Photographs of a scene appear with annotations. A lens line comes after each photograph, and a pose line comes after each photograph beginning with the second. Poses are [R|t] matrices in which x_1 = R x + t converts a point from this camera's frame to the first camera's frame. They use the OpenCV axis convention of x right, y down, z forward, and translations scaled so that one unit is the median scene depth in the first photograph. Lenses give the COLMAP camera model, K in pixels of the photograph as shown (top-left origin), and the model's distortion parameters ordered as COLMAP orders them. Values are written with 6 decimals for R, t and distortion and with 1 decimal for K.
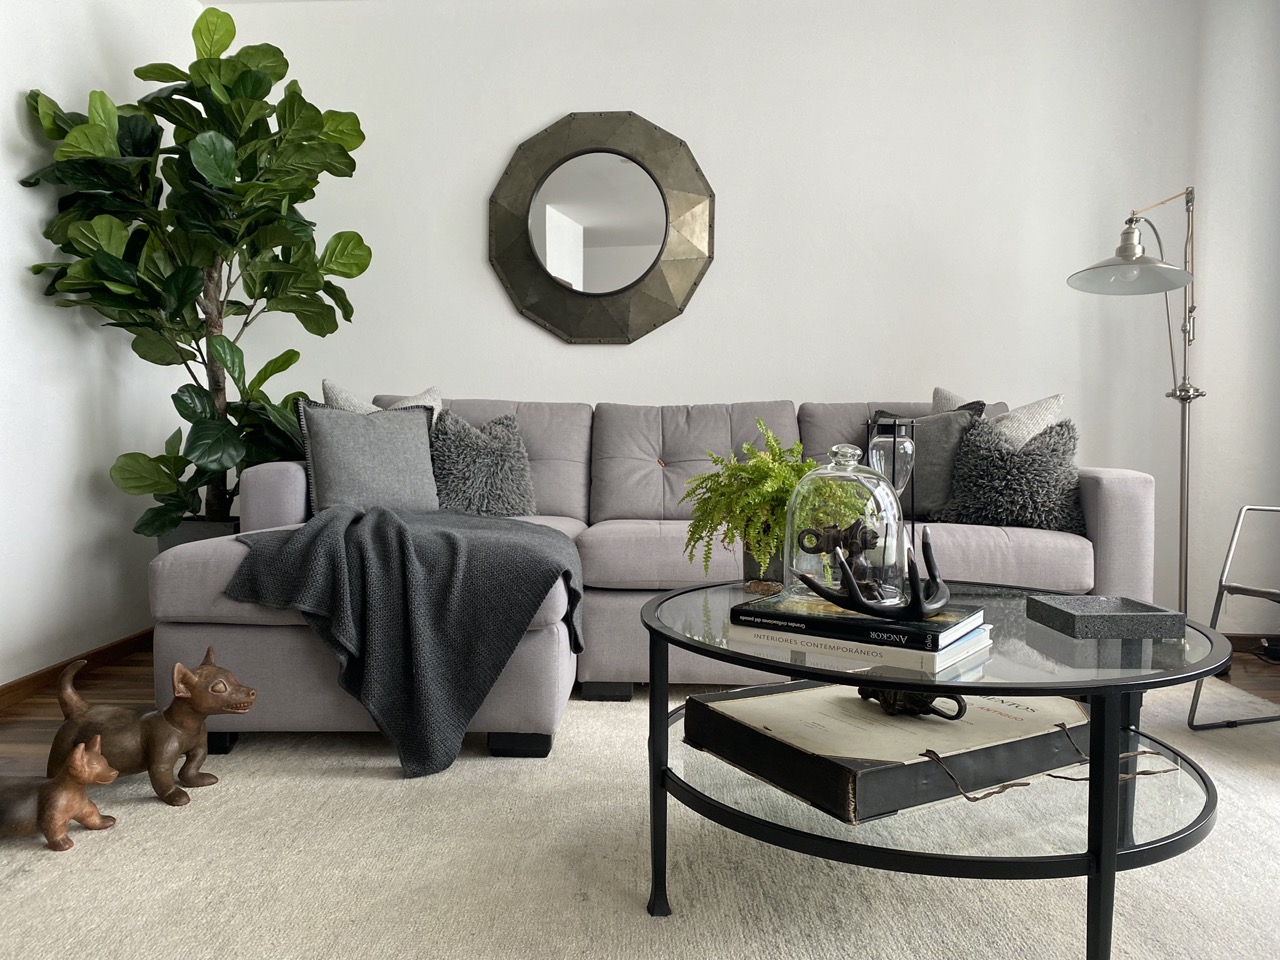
lens RADIAL K [[965.9, 0, 630.6], [0, 965.9, 471.1], [0, 0, 1]] dist [0.034489, -0.037179]
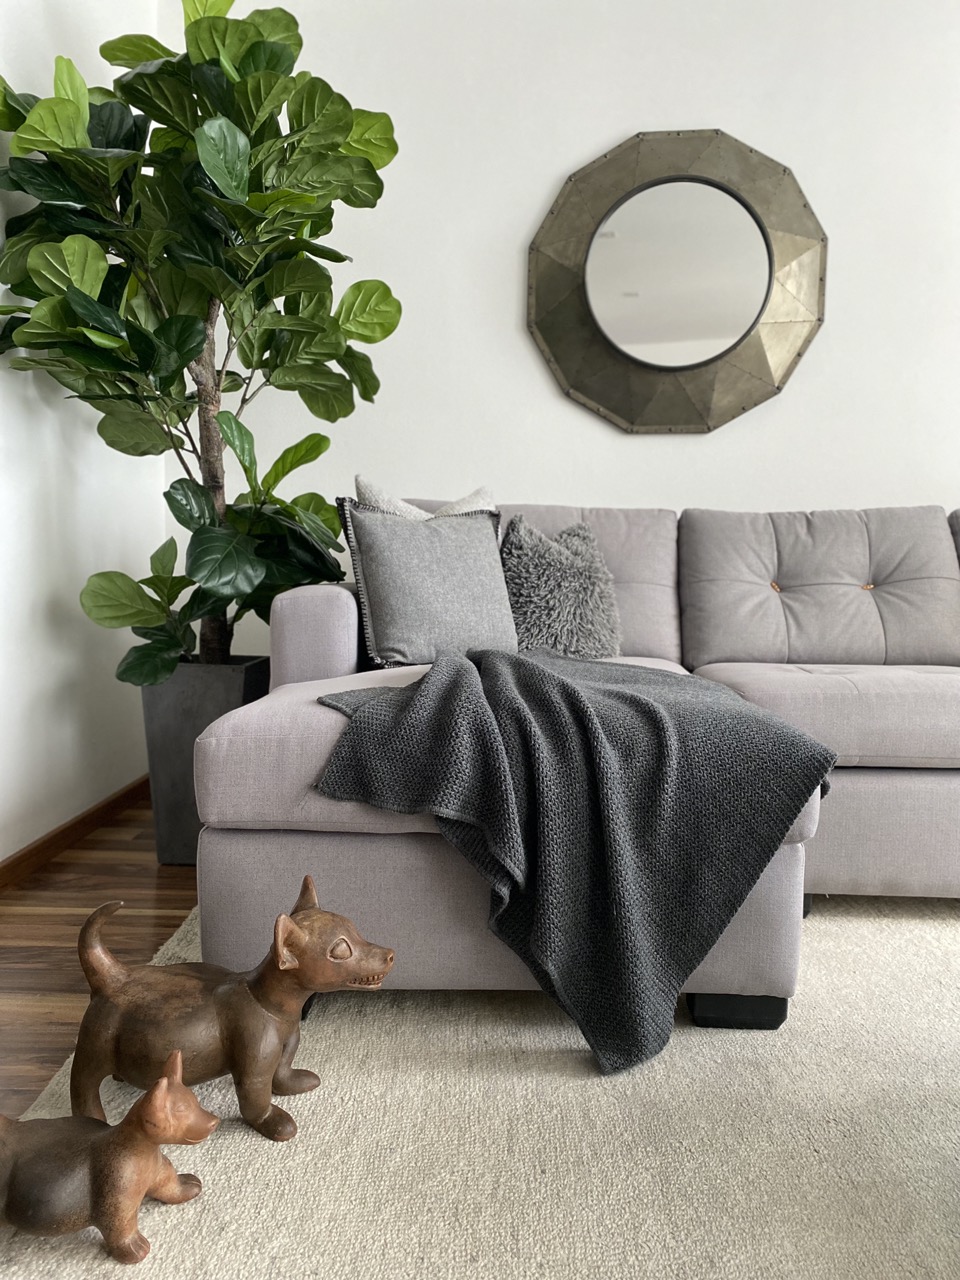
lens RADIAL K [[965.9, 0, 481.3], [0, 965.9, 632.0], [0, 0, 1]] dist [0.034489, -0.037179]
pose [[0.999954, 0.004213, -0.008578, -0.221650], [-0.003850, 0.999115, 0.041876, -0.004823], [0.008747, -0.041841, 0.999086, 0.261101]]
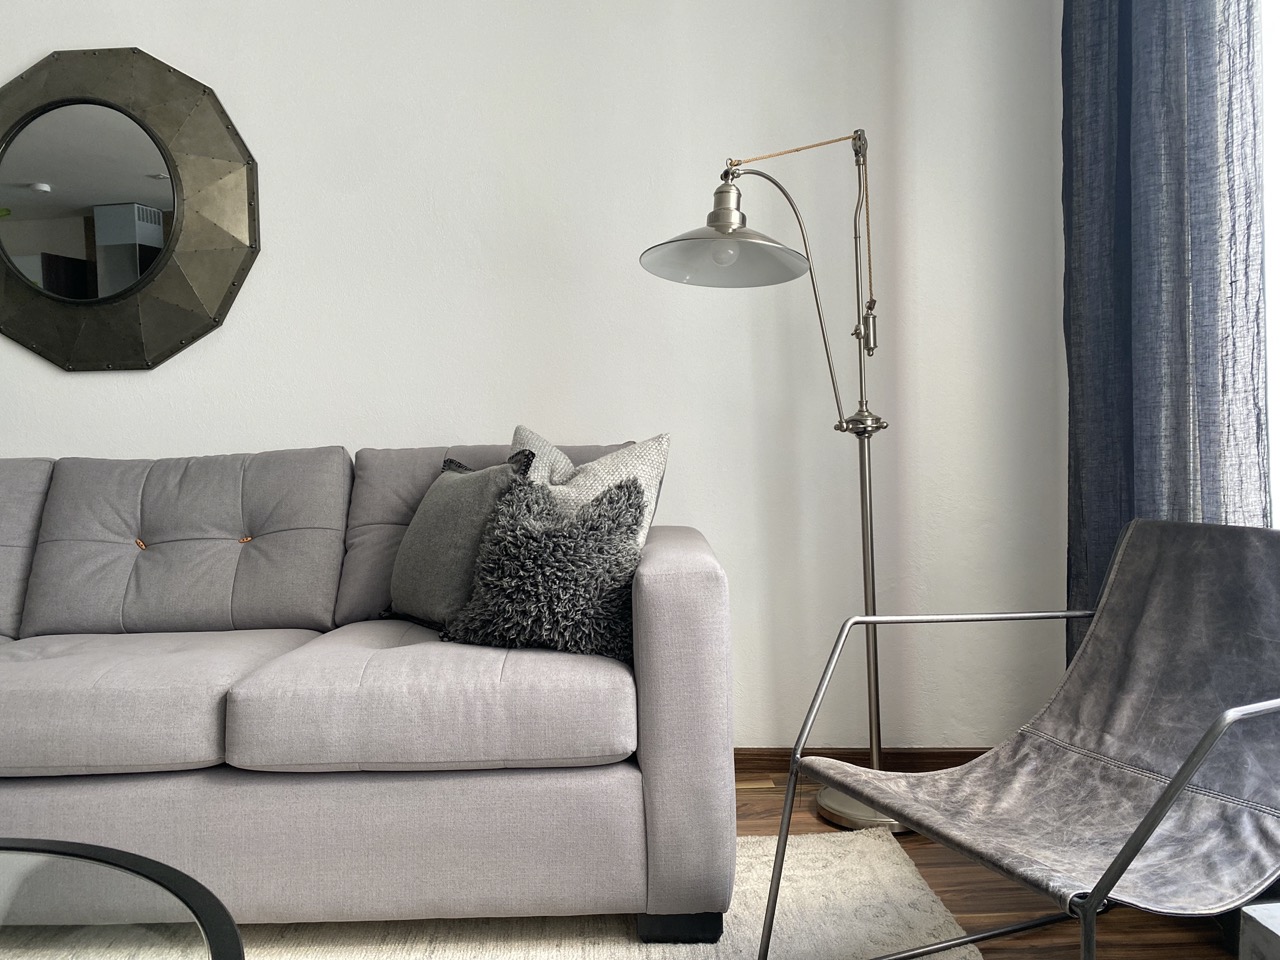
lens RADIAL K [[965.9, 0, 636.5], [0, 965.9, 475.0], [0, 0, 1]] dist [0.034489, -0.037179]
pose [[0.998870, -0.032299, 0.034865, 0.413844], [0.032475, 0.999463, -0.004478, -0.049263], [-0.034702, 0.005605, 0.999382, 0.333940]]
